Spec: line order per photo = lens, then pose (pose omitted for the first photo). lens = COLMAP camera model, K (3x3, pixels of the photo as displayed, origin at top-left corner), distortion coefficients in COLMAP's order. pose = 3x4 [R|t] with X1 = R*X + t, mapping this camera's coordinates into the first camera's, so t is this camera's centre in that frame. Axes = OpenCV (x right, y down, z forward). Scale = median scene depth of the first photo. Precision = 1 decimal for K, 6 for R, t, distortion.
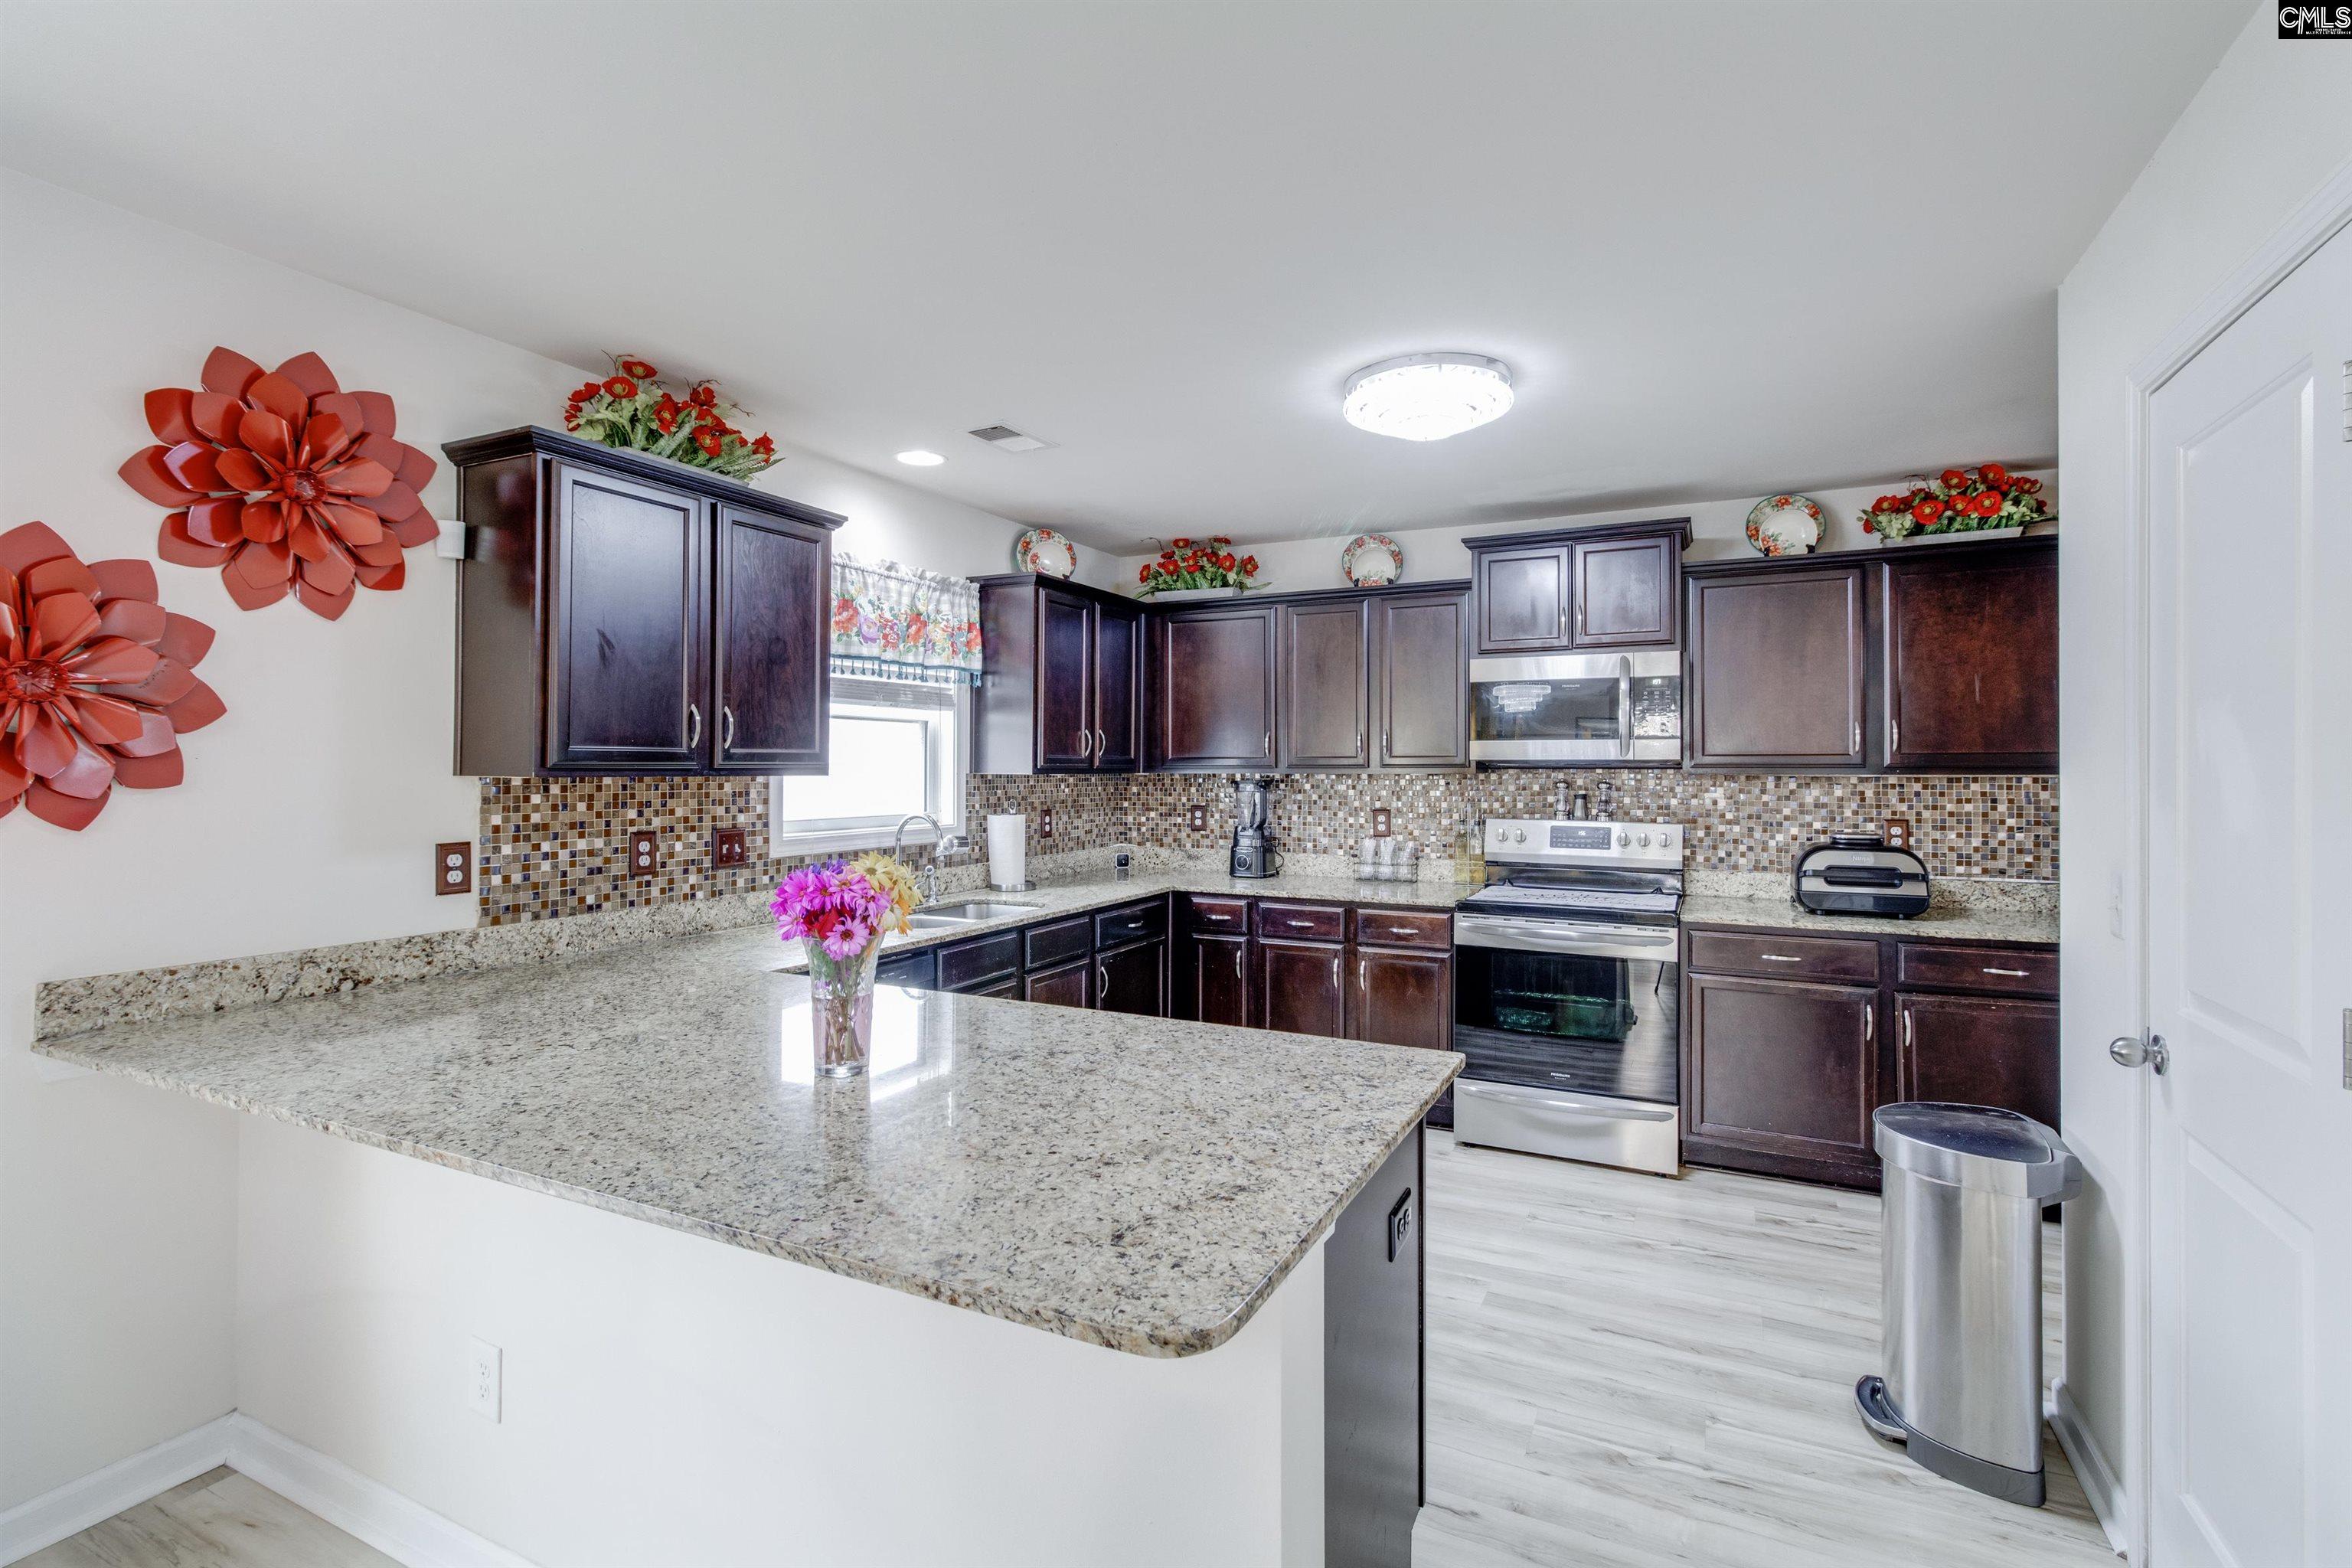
lens RADIAL K [[1088.6, 0, 1187.8], [0, 1088.6, 767.9], [0, 0, 1]] dist [0.001753, 0.000491]
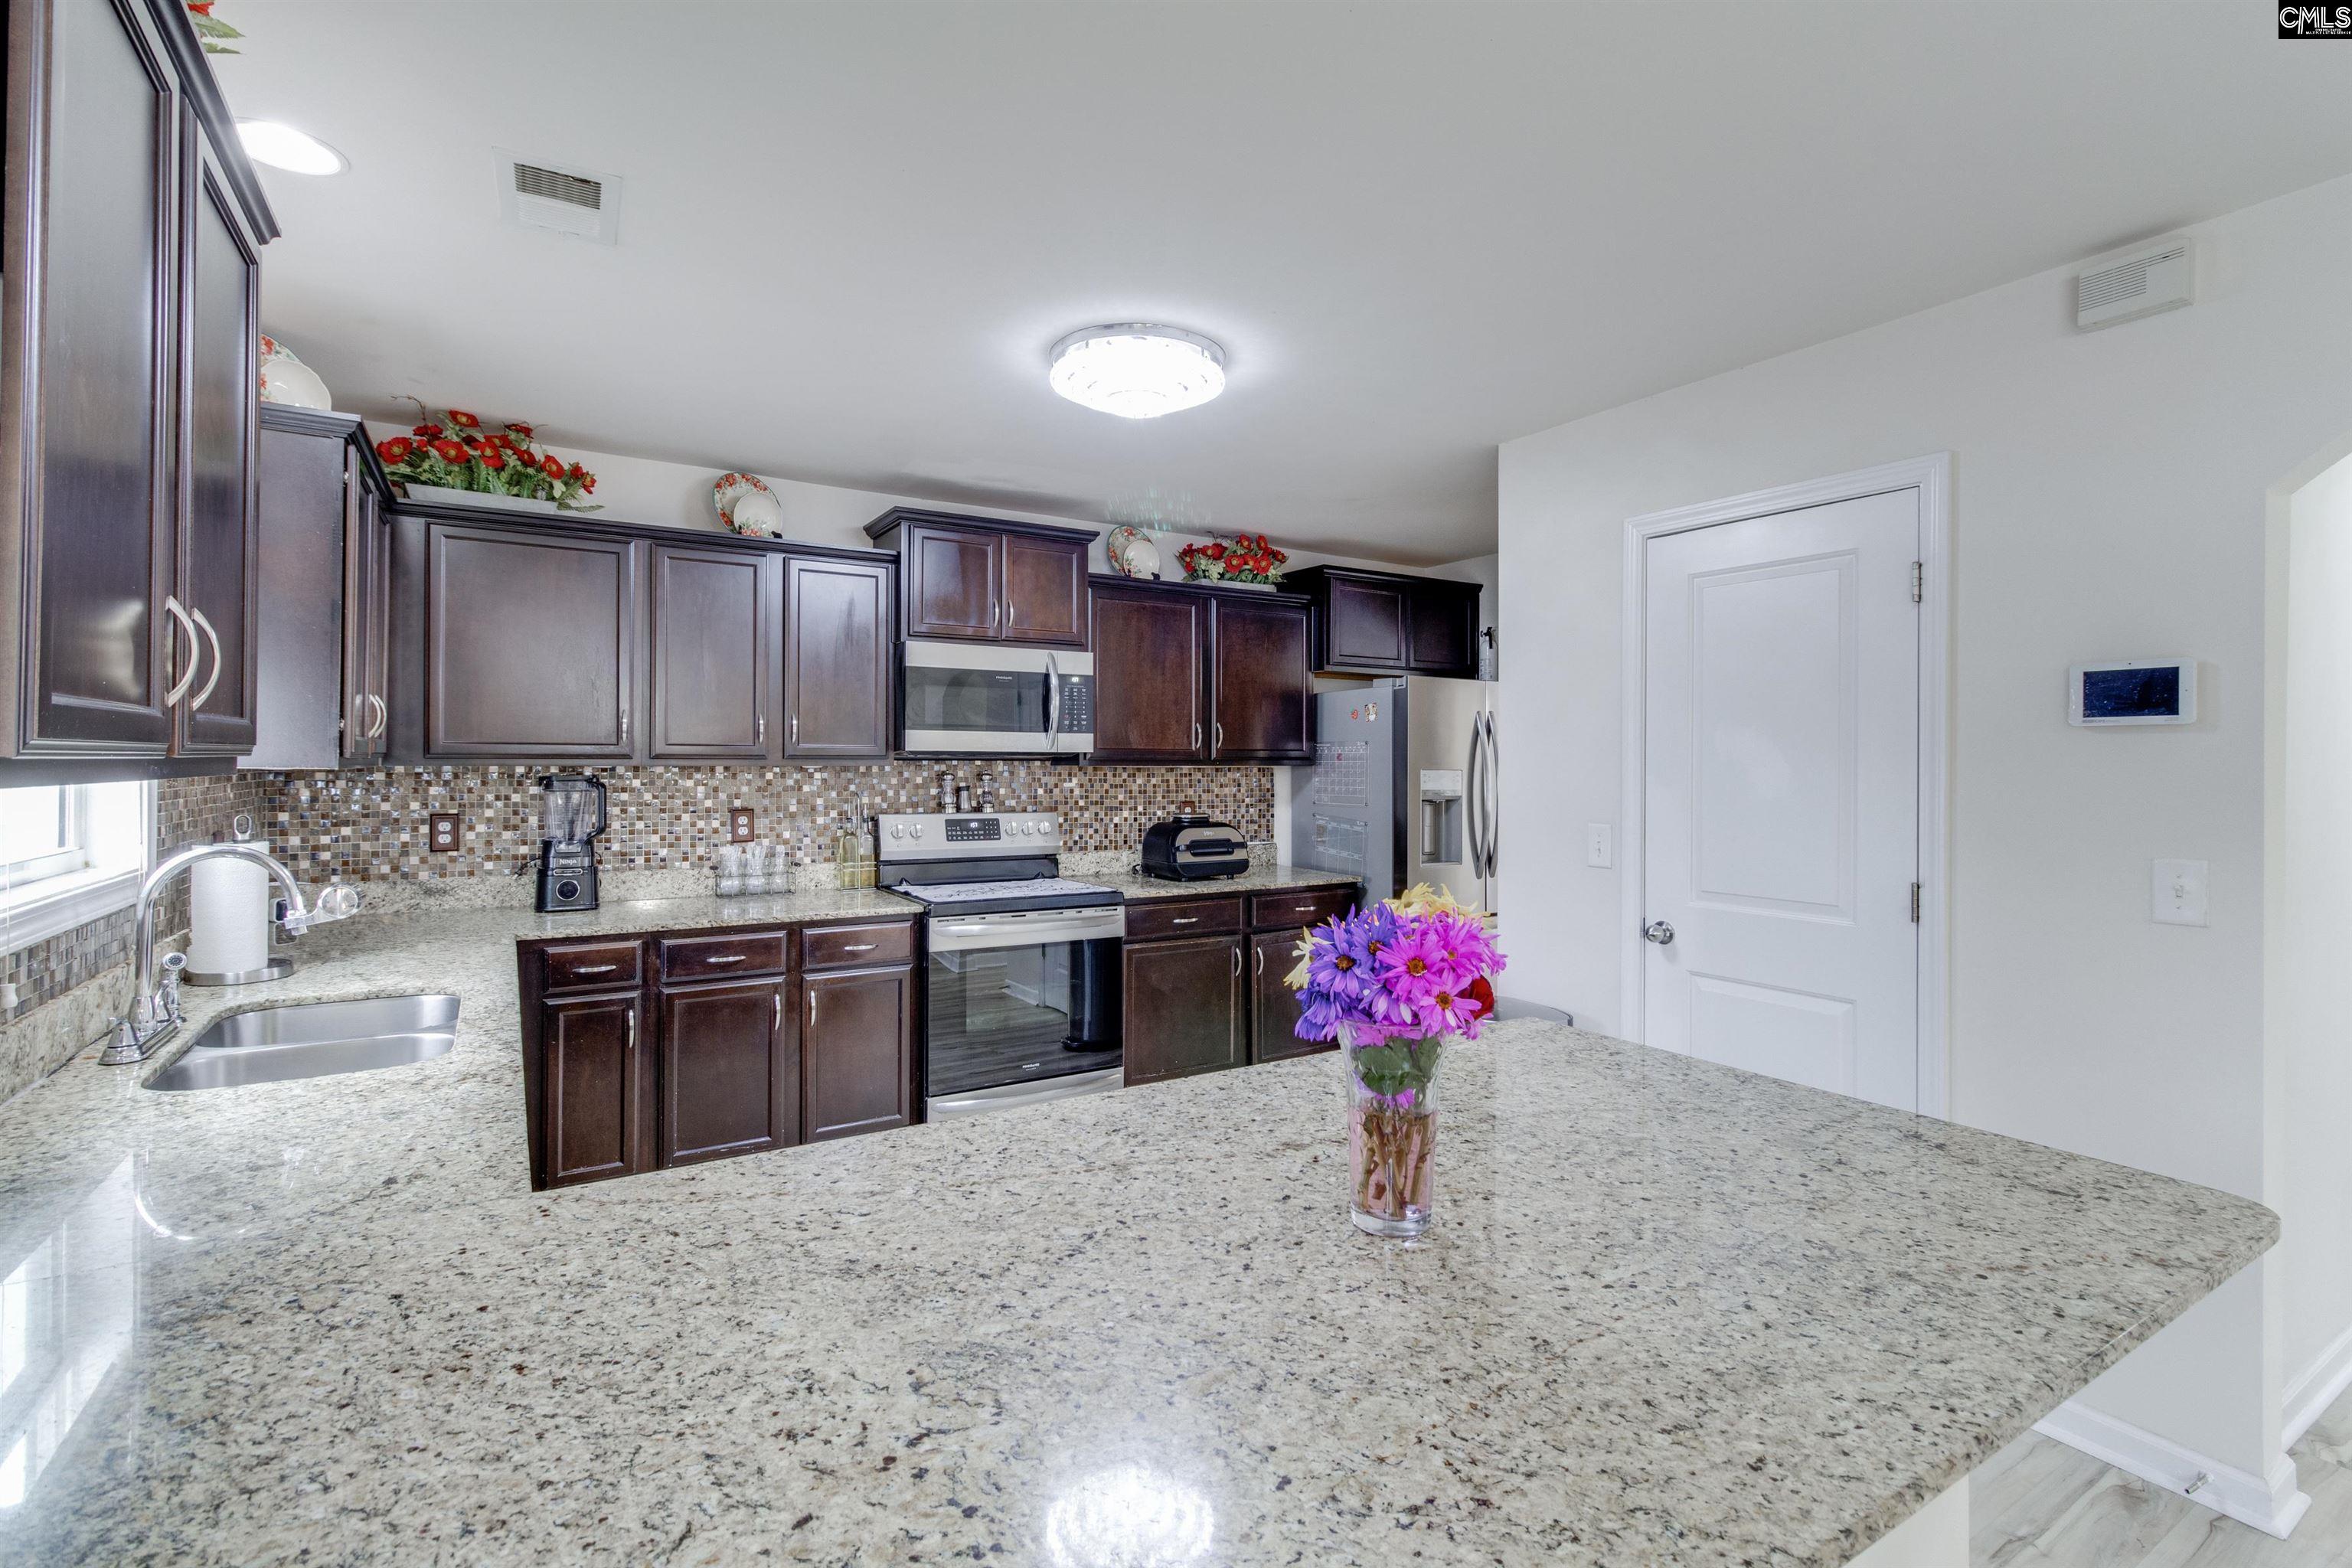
lens RADIAL K [[1088.6, 0, 1184.3], [0, 1088.6, 769.9], [0, 0, 1]] dist [0.001753, 0.000491]
pose [[0.520994, -0.005688, 0.853541, -0.420243], [-0.003976, 0.999951, 0.009090, -0.000533], [-0.853551, -0.008130, 0.520946, 0.340306]]
